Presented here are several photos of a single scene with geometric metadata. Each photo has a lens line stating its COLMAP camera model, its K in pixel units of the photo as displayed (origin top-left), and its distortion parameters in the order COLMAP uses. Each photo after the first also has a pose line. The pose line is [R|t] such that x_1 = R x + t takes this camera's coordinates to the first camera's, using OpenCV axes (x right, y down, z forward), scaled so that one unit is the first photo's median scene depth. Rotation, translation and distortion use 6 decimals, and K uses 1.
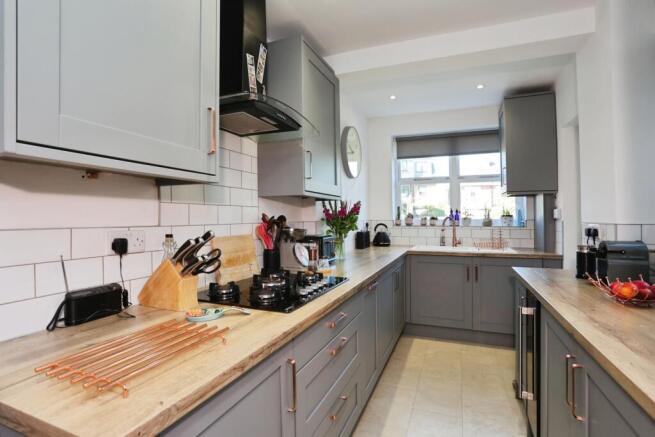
lens RADIAL K [[327.8, 0, 326.0], [0, 327.8, 204.1], [0, 0, 1]] dist [-0.048084, 0.000576]
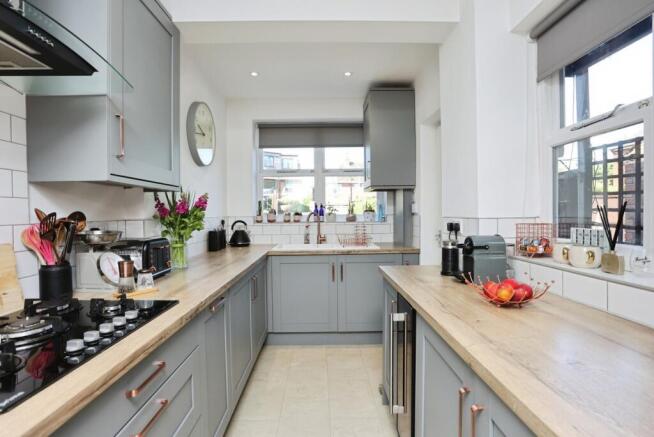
lens RADIAL K [[327.3, 0, 325.5], [0, 327.3, 204.1], [0, 0, 1]] dist [-0.048084, 0.000576]
pose [[0.921822, 0.000733, 0.387614, 0.062200], [-0.005600, 0.999919, 0.011427, 0.006973], [-0.387574, -0.012705, 0.921751, 0.167907]]
